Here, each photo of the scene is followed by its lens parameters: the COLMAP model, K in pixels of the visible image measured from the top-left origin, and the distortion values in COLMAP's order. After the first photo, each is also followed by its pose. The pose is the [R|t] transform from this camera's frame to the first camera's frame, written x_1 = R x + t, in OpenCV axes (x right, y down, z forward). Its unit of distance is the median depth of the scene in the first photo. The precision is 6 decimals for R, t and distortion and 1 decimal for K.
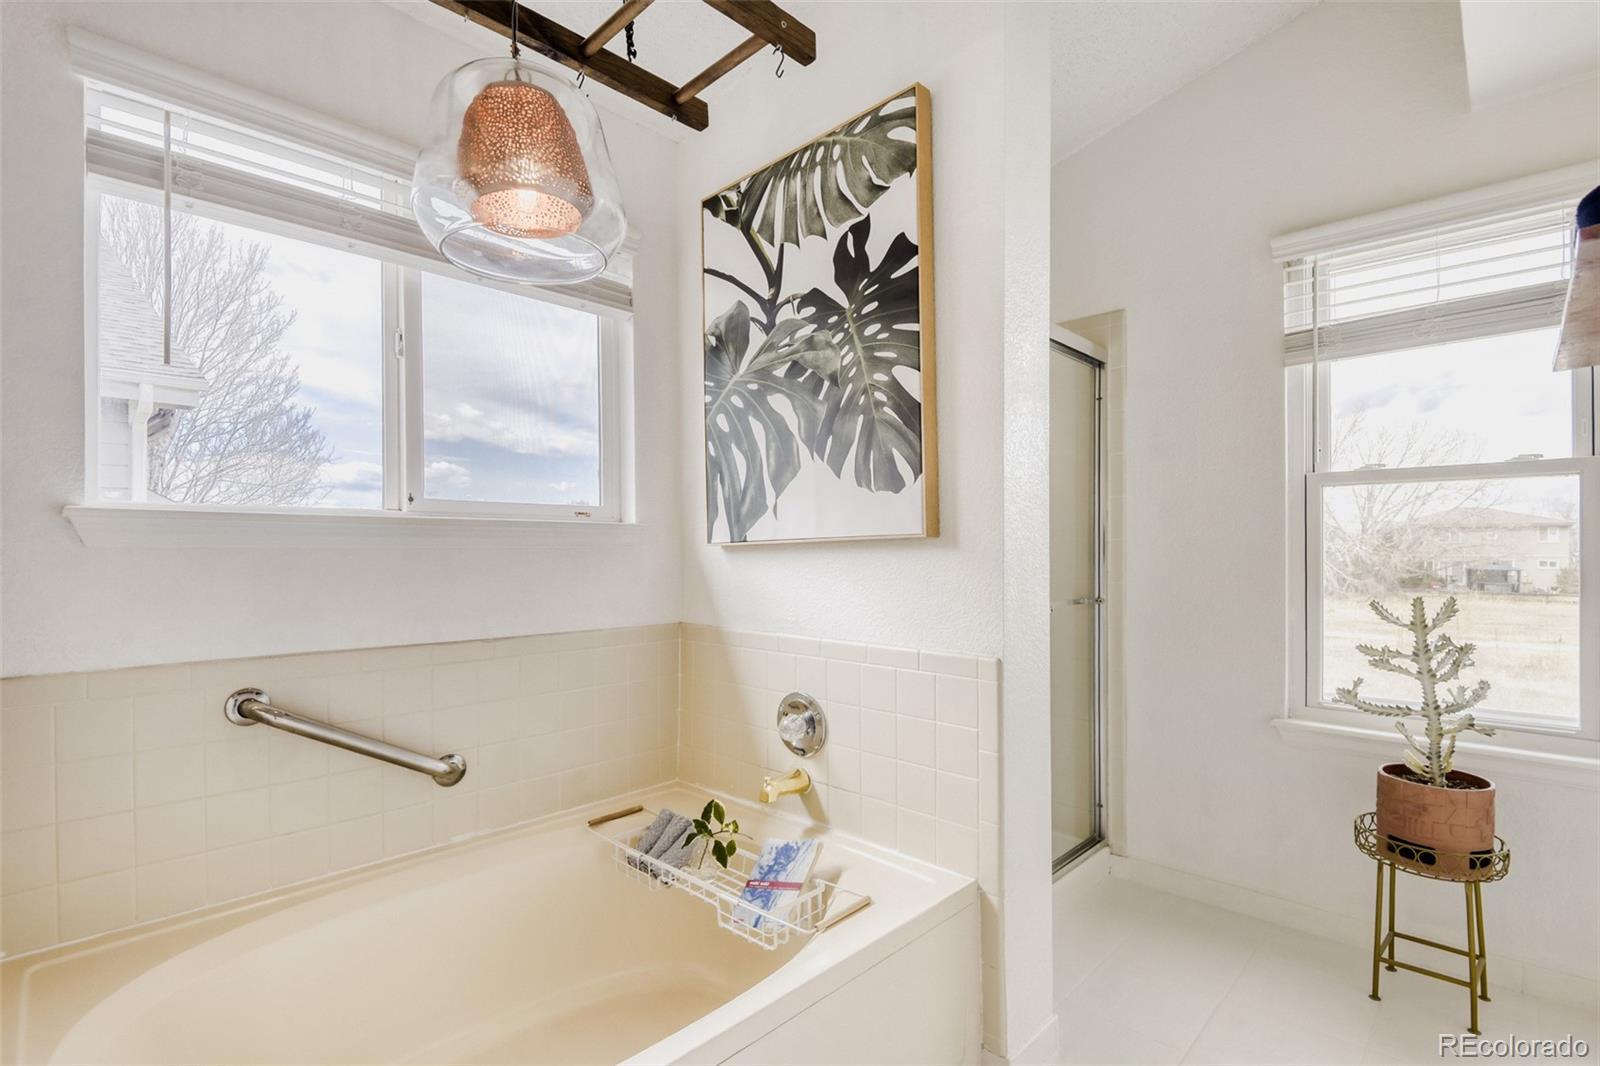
lens RADIAL K [[912.7, 0, 588.8], [0, 912.7, 571.8], [0, 0, 1]] dist [0.039603, -0.061478]
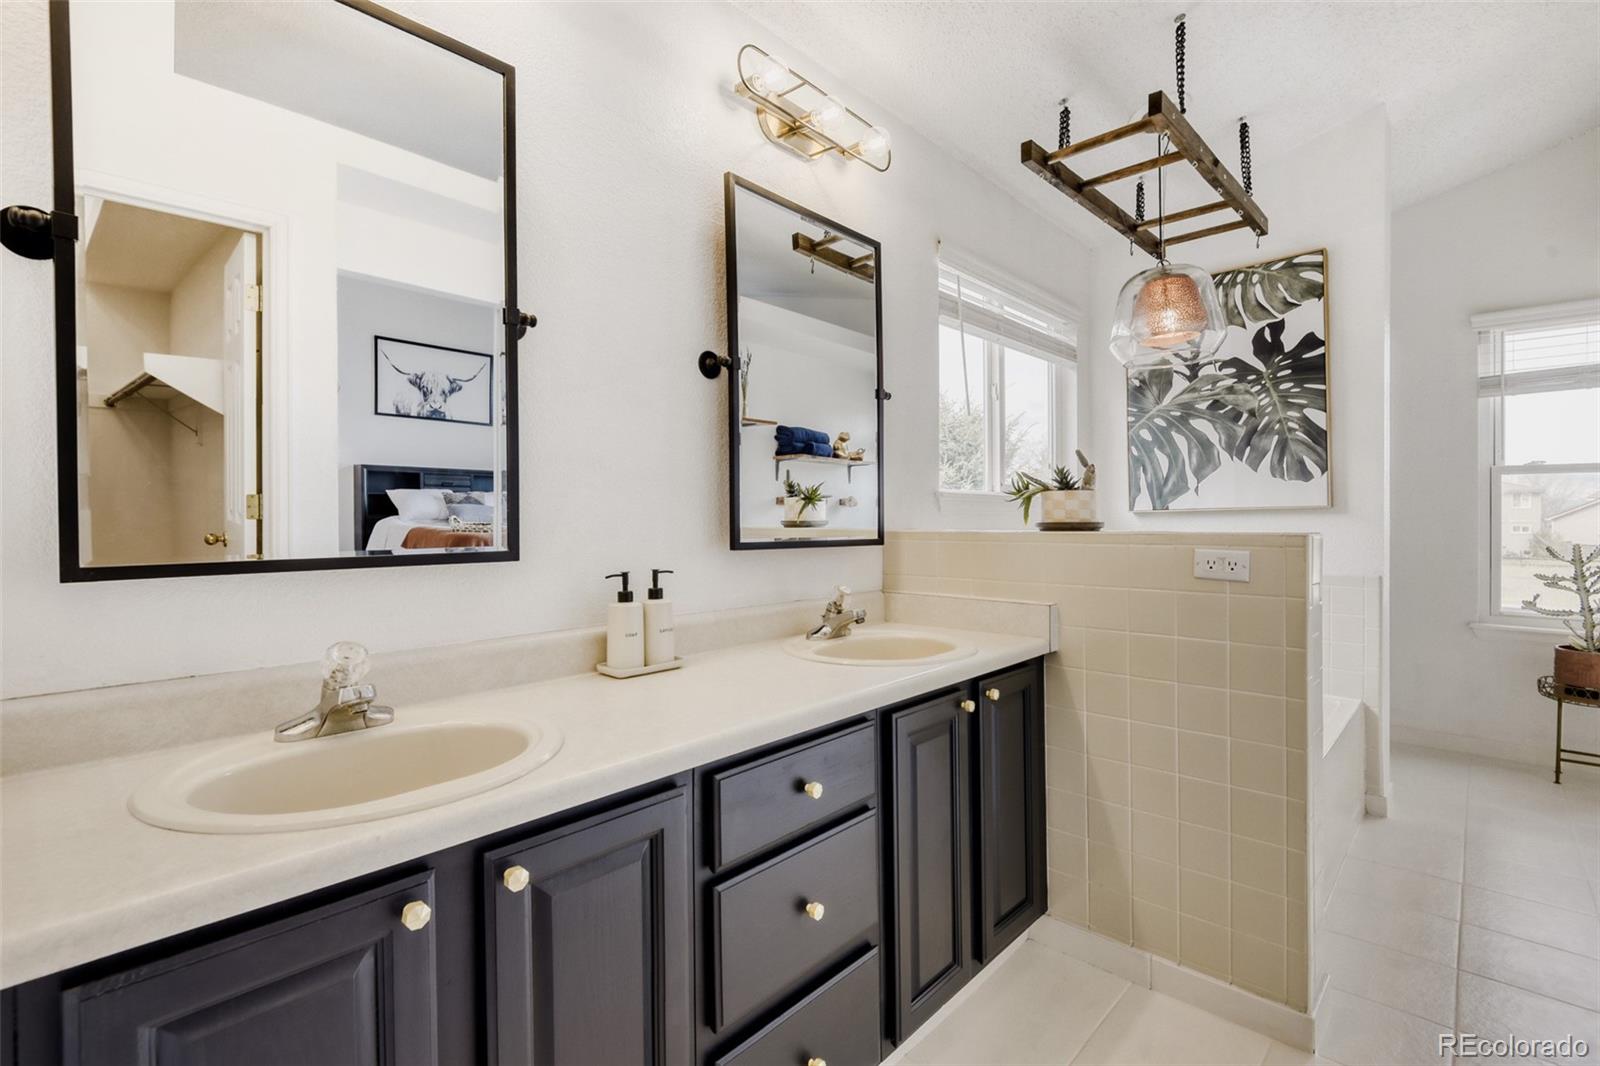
lens RADIAL K [[754.4, 0, 799.8], [0, 754.4, 540.5], [0, 0, 1]] dist [0.014390, -0.028573]
pose [[0.999929, -0.000157, 0.011894, -0.567570], [0.000058, 0.999966, 0.008267, 0.011324], [-0.011895, -0.008266, 0.999895, -0.367344]]
